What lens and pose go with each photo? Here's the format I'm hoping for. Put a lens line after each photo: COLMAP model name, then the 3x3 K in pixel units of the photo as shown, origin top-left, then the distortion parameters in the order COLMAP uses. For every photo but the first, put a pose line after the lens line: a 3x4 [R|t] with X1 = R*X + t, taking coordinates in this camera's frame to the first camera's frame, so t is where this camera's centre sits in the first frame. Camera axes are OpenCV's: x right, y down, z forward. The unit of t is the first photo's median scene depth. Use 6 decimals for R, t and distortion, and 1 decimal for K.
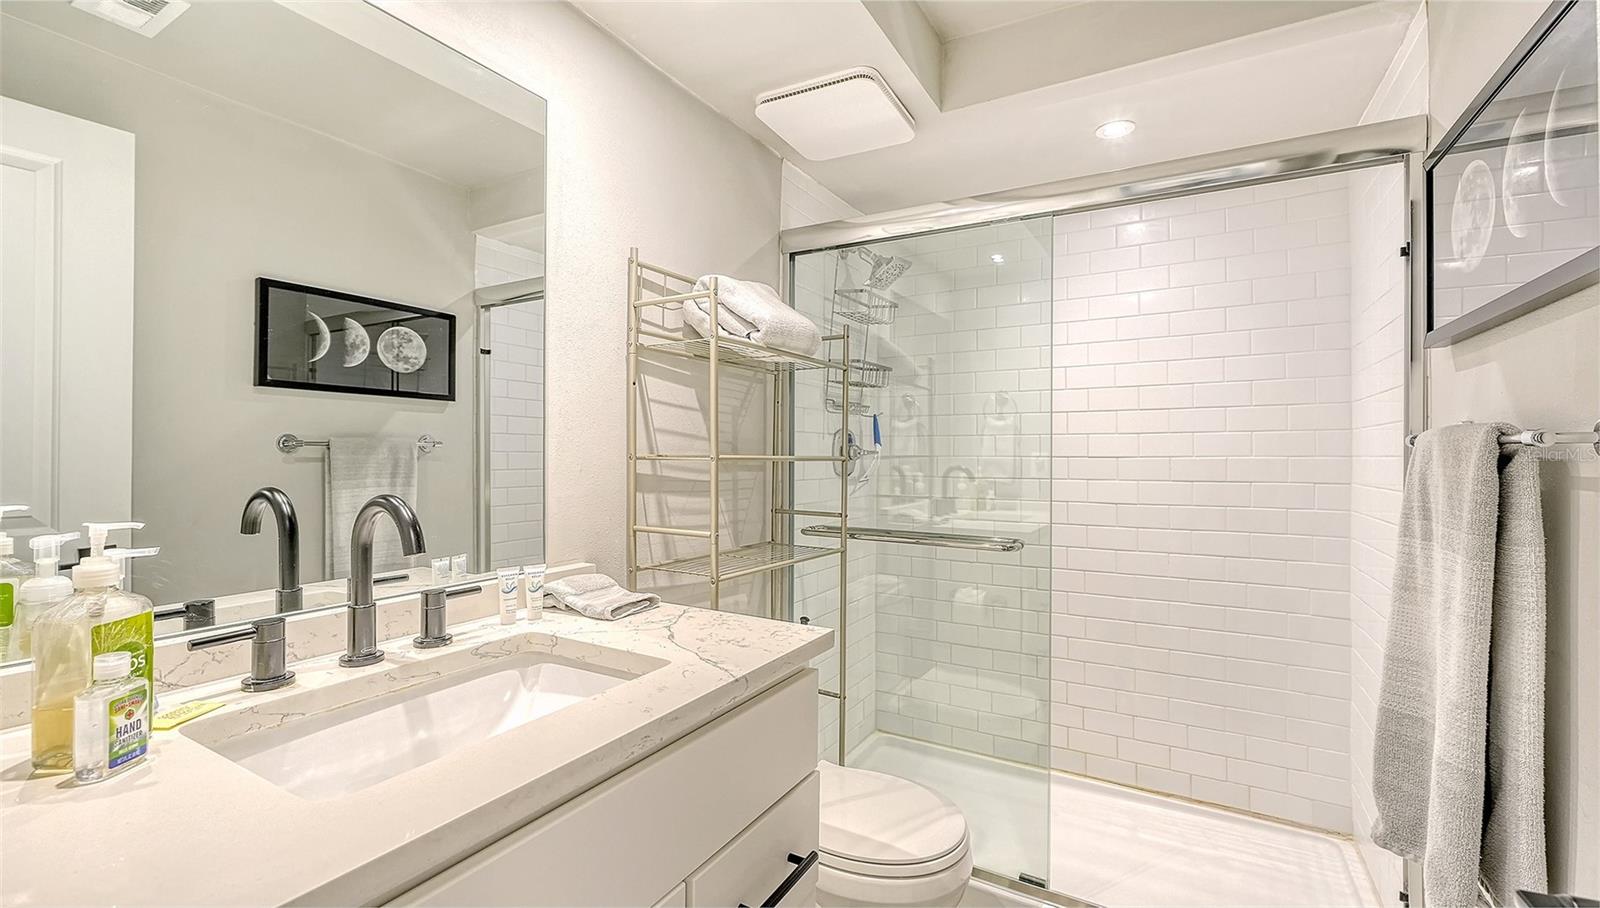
lens RADIAL K [[679.8, 0, 793.9], [0, 679.8, 430.2], [0, 0, 1]] dist [-0.000578, -0.000114]
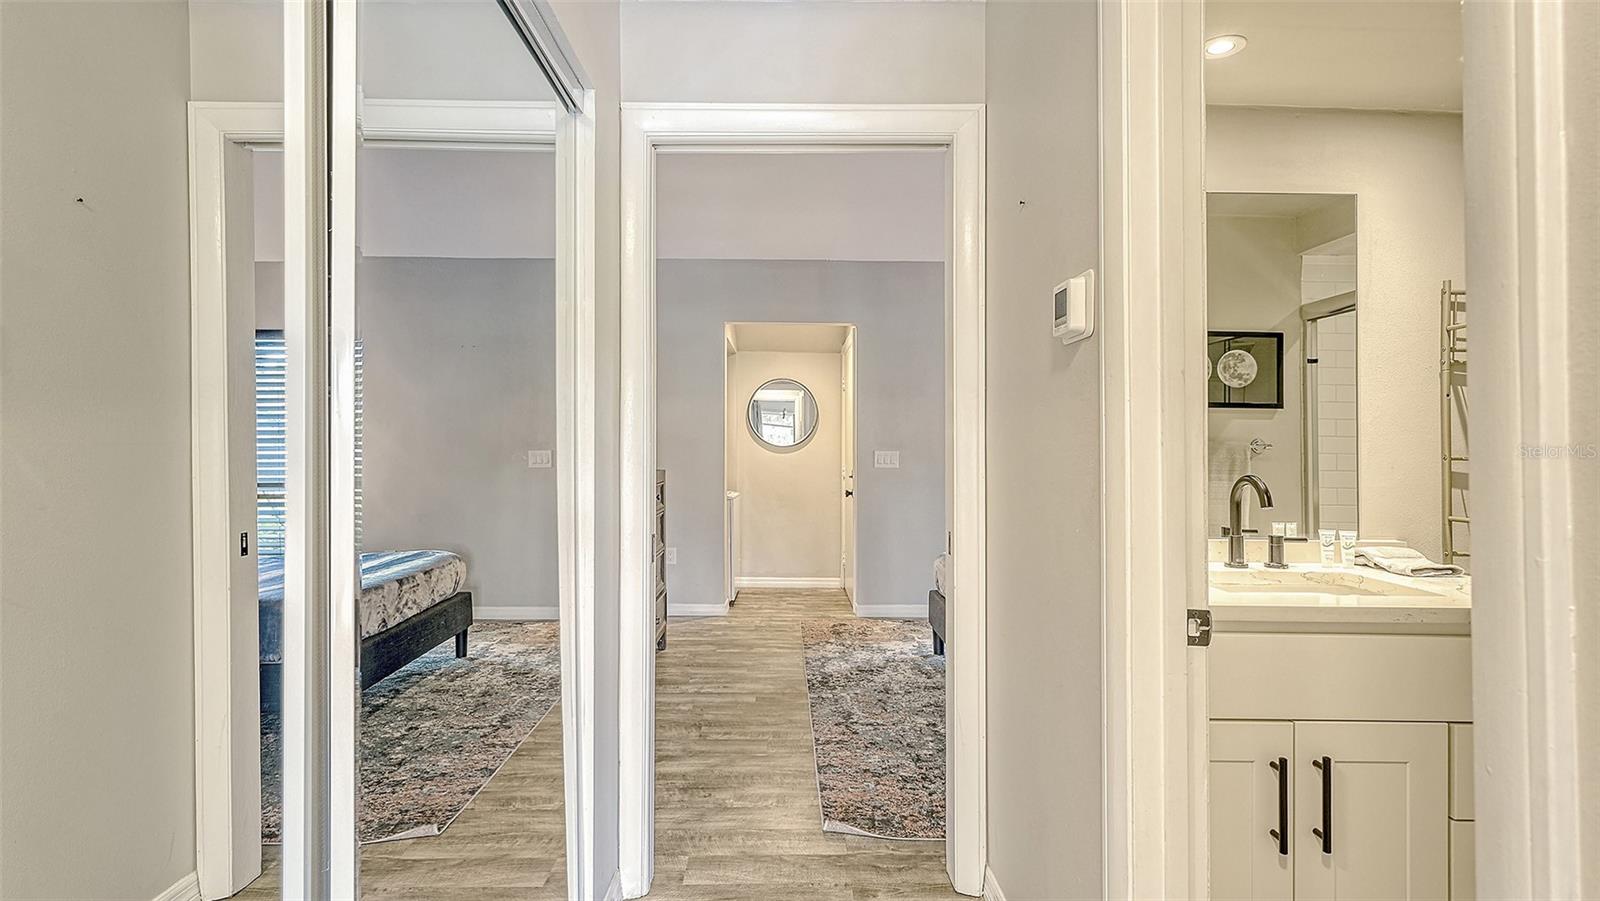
lens RADIAL K [[765.2, 0, 800.0], [0, 765.2, 450.5], [0, 0, 1]] dist [-0.000511, -0.000835]
pose [[0.522994, 0.003327, -0.852330, 0.304513], [0.019388, 0.999687, 0.015798, -0.015858], [0.852116, -0.024787, 0.522766, -0.646013]]
